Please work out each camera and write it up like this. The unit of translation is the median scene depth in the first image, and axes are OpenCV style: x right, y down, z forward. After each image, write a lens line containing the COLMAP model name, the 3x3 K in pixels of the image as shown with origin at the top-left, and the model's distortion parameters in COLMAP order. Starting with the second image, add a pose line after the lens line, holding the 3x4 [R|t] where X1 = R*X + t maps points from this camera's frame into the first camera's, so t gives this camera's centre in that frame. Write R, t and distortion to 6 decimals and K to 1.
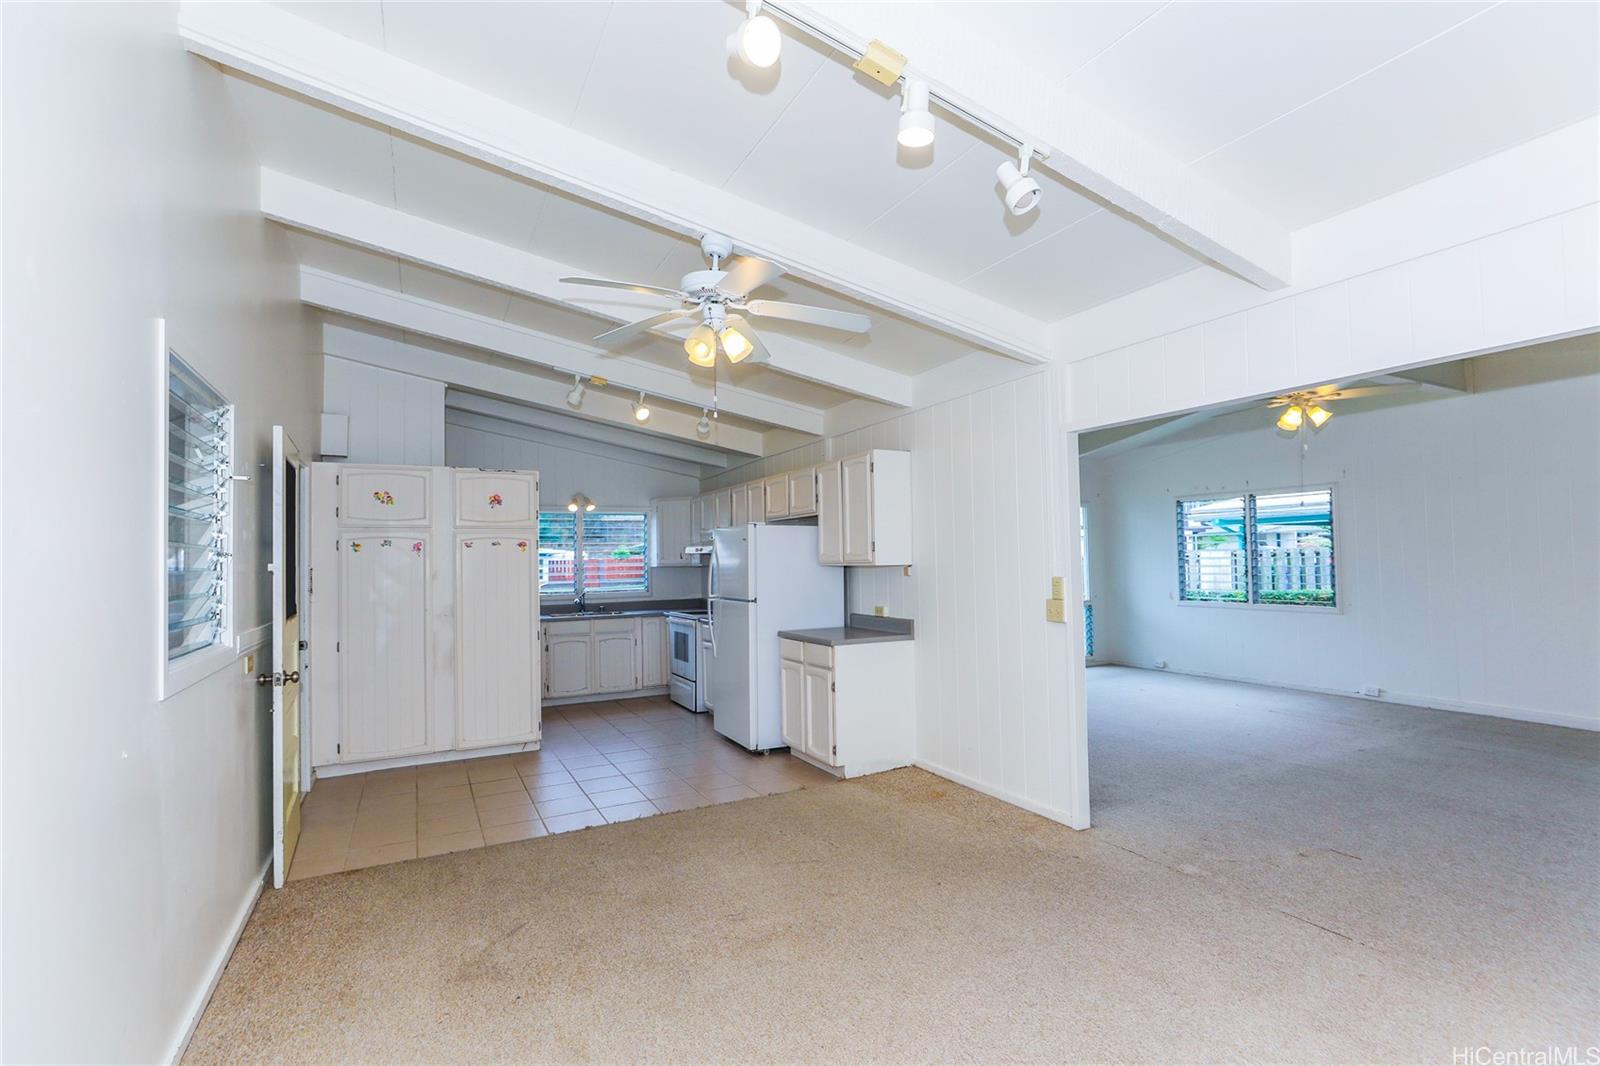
lens RADIAL K [[735.5, 0, 803.5], [0, 735.5, 536.3], [0, 0, 1]] dist [-0.024882, 0.011831]
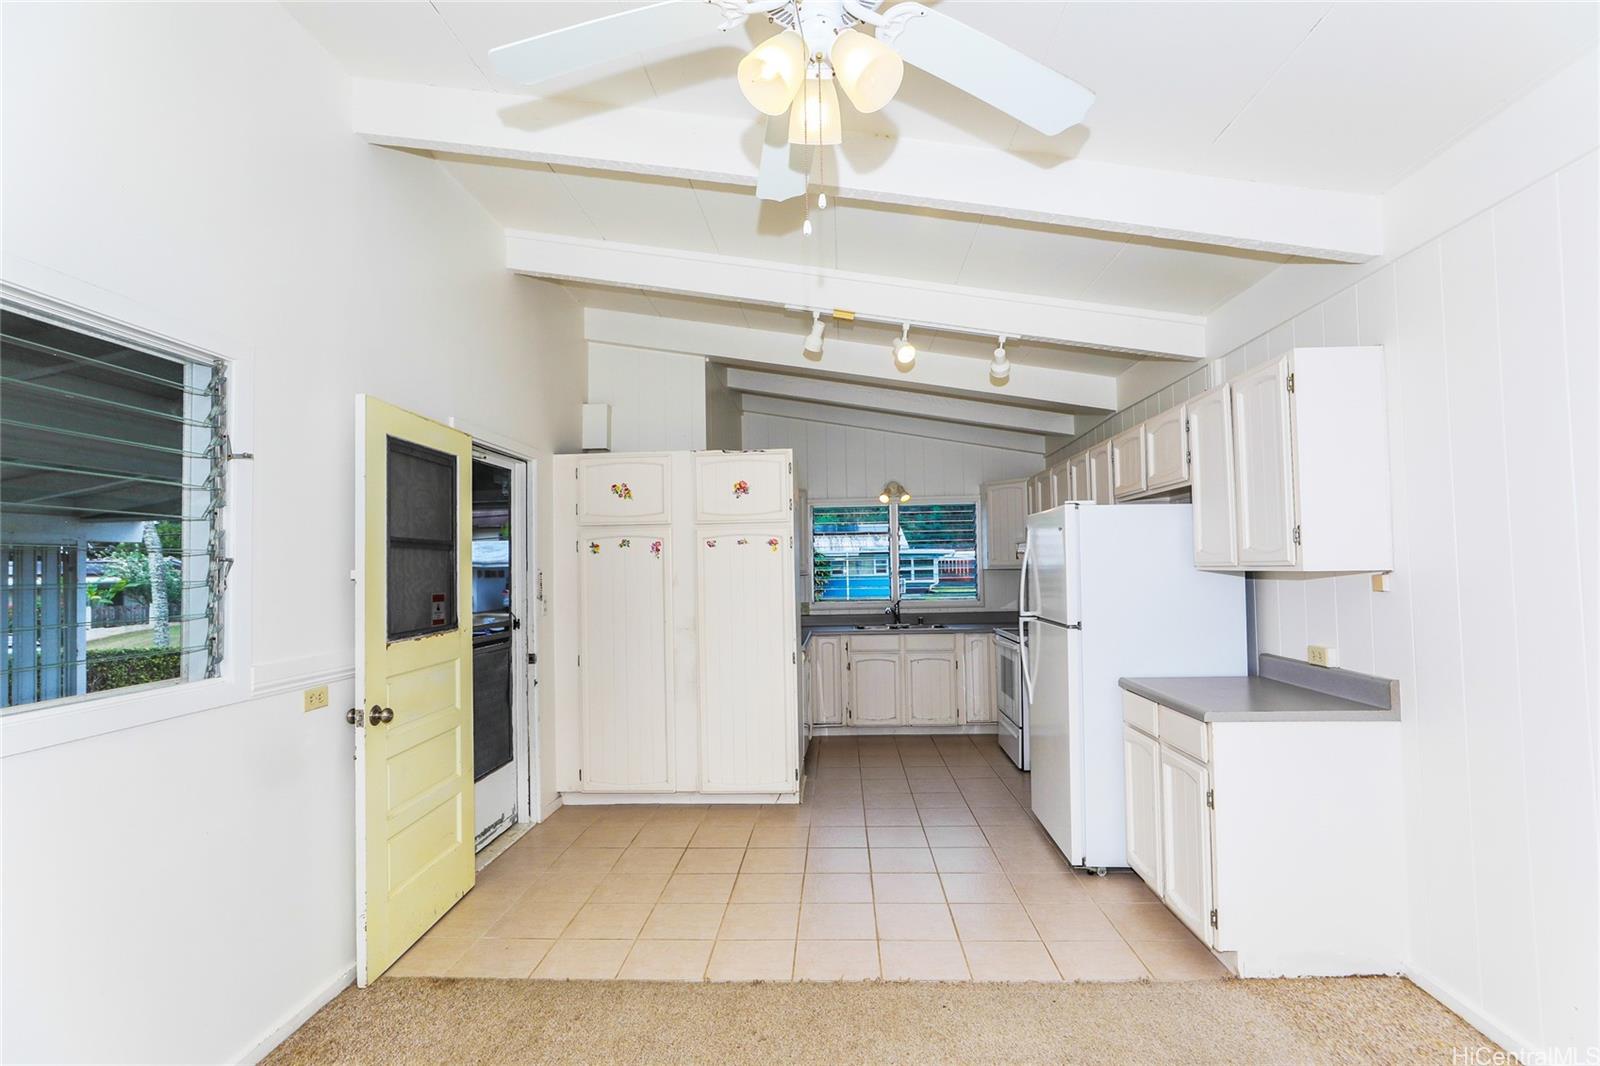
lens RADIAL K [[735.5, 0, 804.0], [0, 735.5, 539.1], [0, 0, 1]] dist [-0.024882, 0.011831]
pose [[0.859435, -0.017934, -0.510931, 0.056481], [0.020143, 0.999796, -0.001211, 0.010096], [0.510849, -0.009251, 0.859621, 0.367481]]
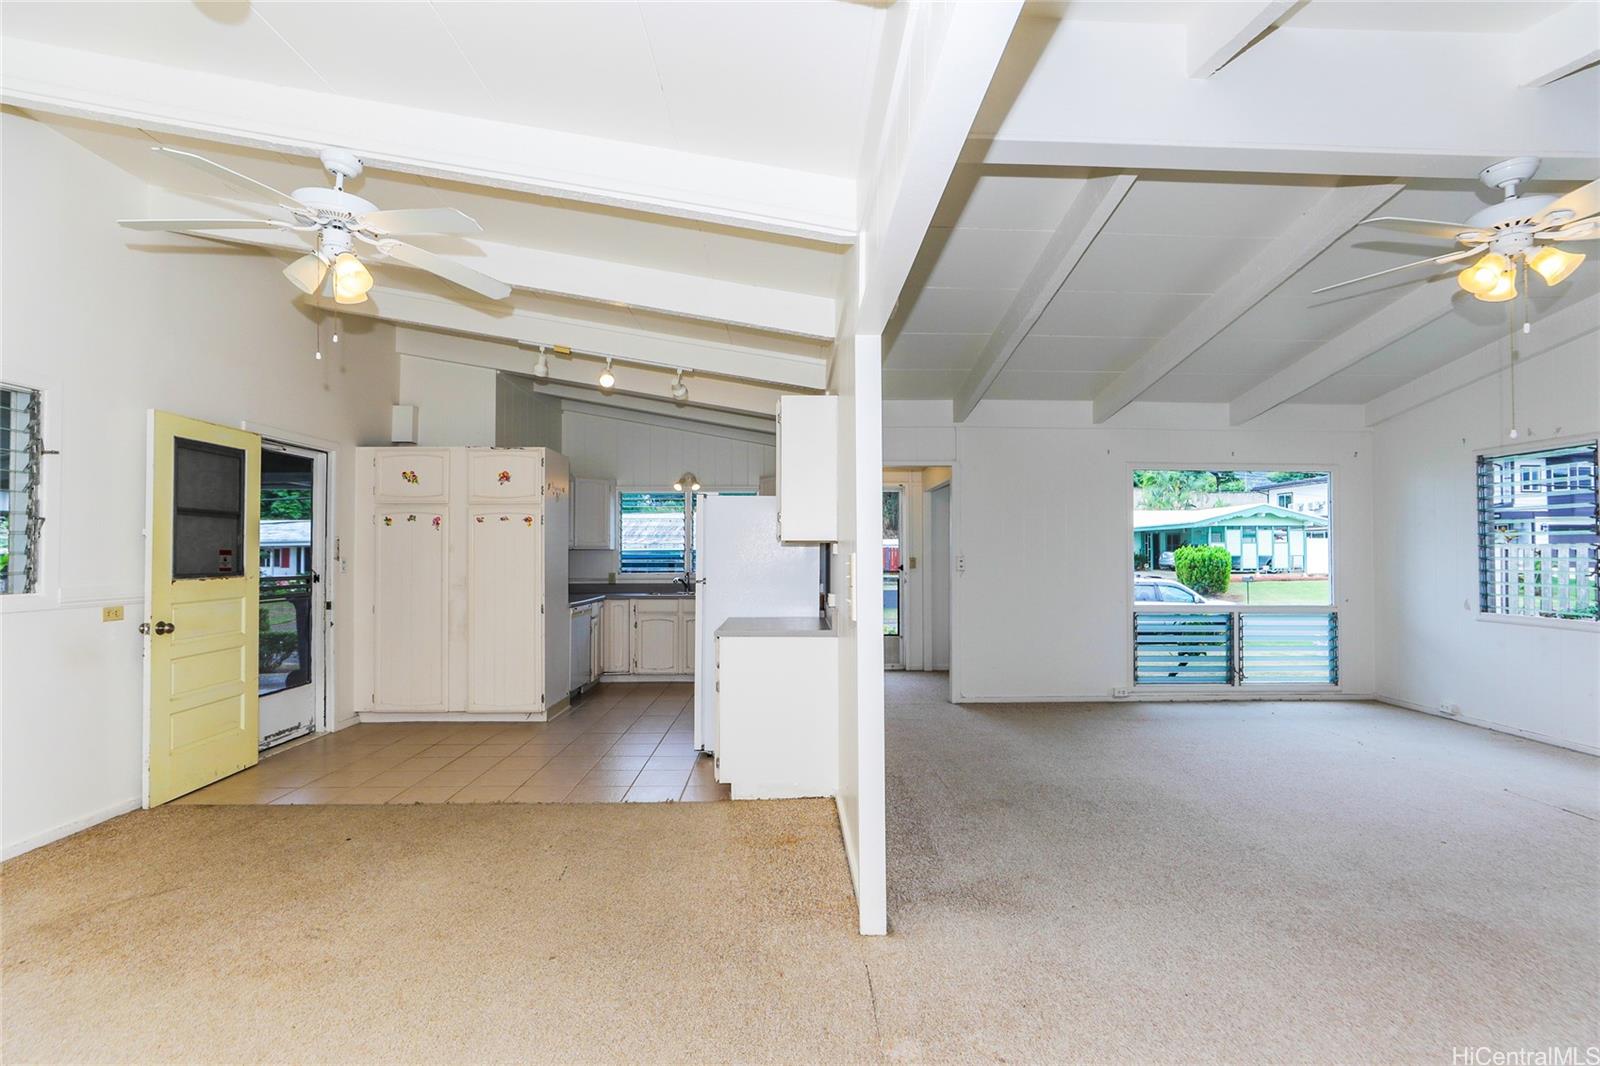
lens RADIAL K [[735.5, 0, 801.0], [0, 735.5, 536.7], [0, 0, 1]] dist [-0.024882, 0.011831]
pose [[0.892908, 0.006962, -0.450185, 0.460132], [-0.000064, 0.999882, 0.015335, 0.021273], [0.450239, -0.013663, 0.892804, 0.282663]]
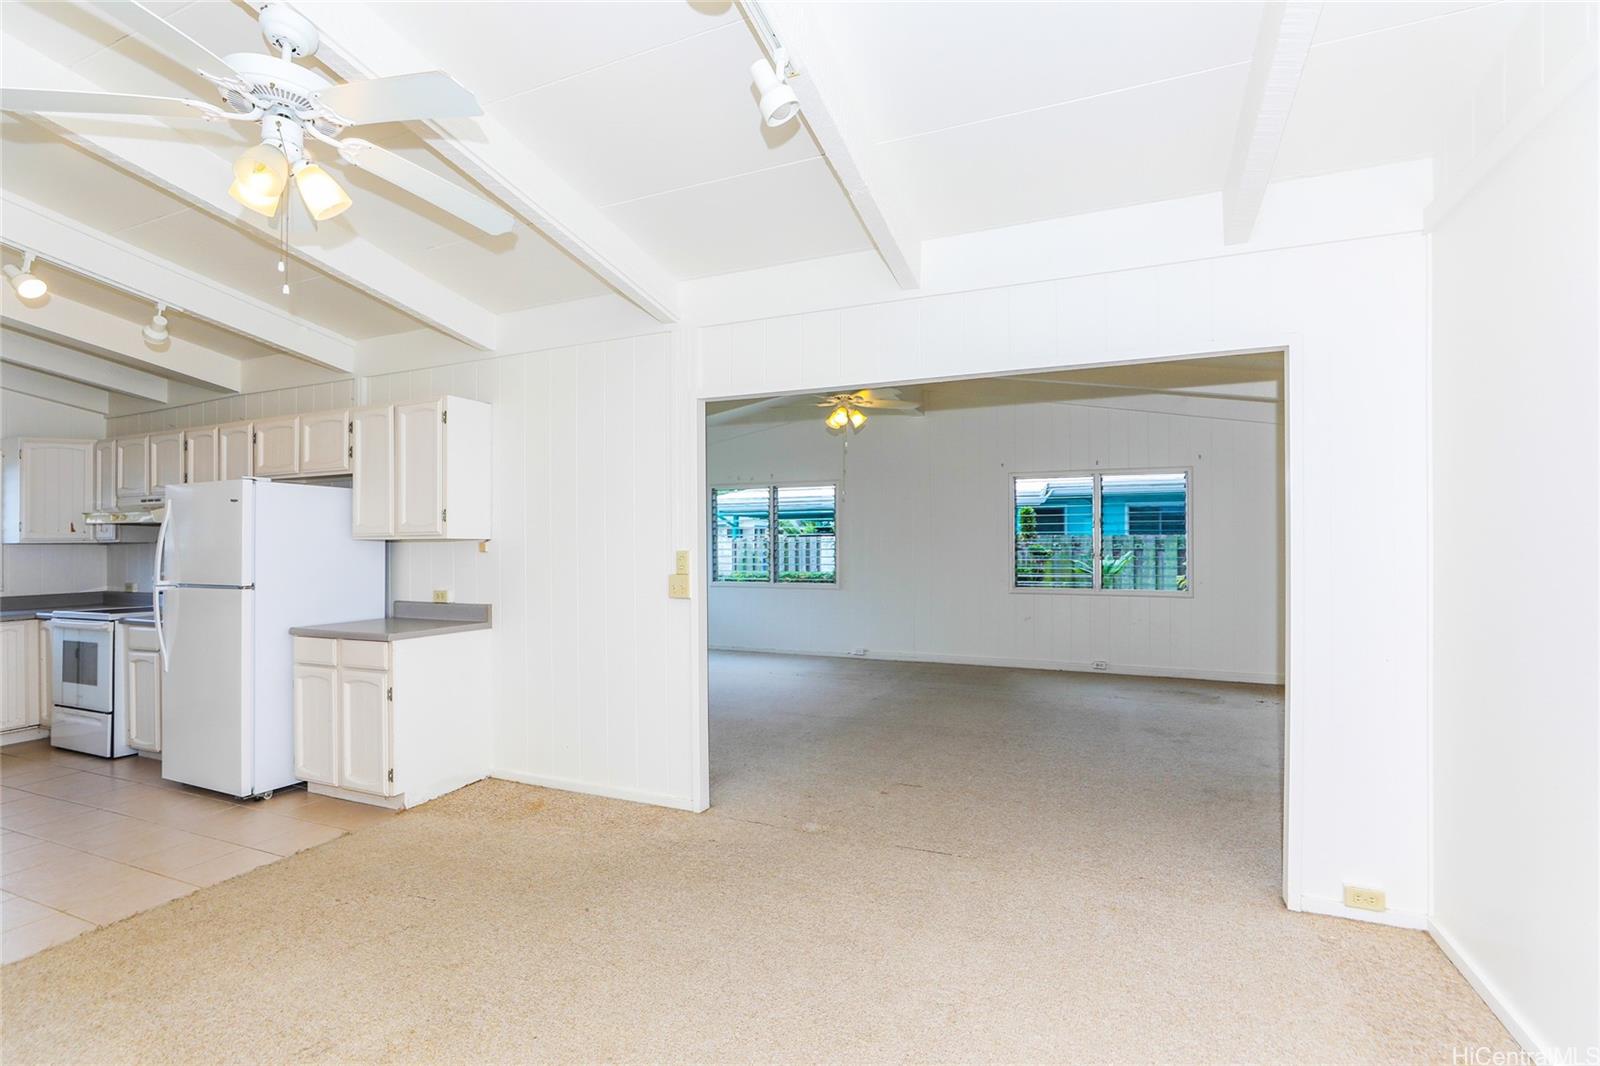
lens RADIAL K [[735.5, 0, 803.5], [0, 735.5, 537.9], [0, 0, 1]] dist [-0.024882, 0.011831]
pose [[0.781705, 0.017966, 0.623389, -0.094229], [-0.028369, 0.999575, 0.006767, 0.021289], [-0.623003, -0.022975, 0.781882, 0.122339]]
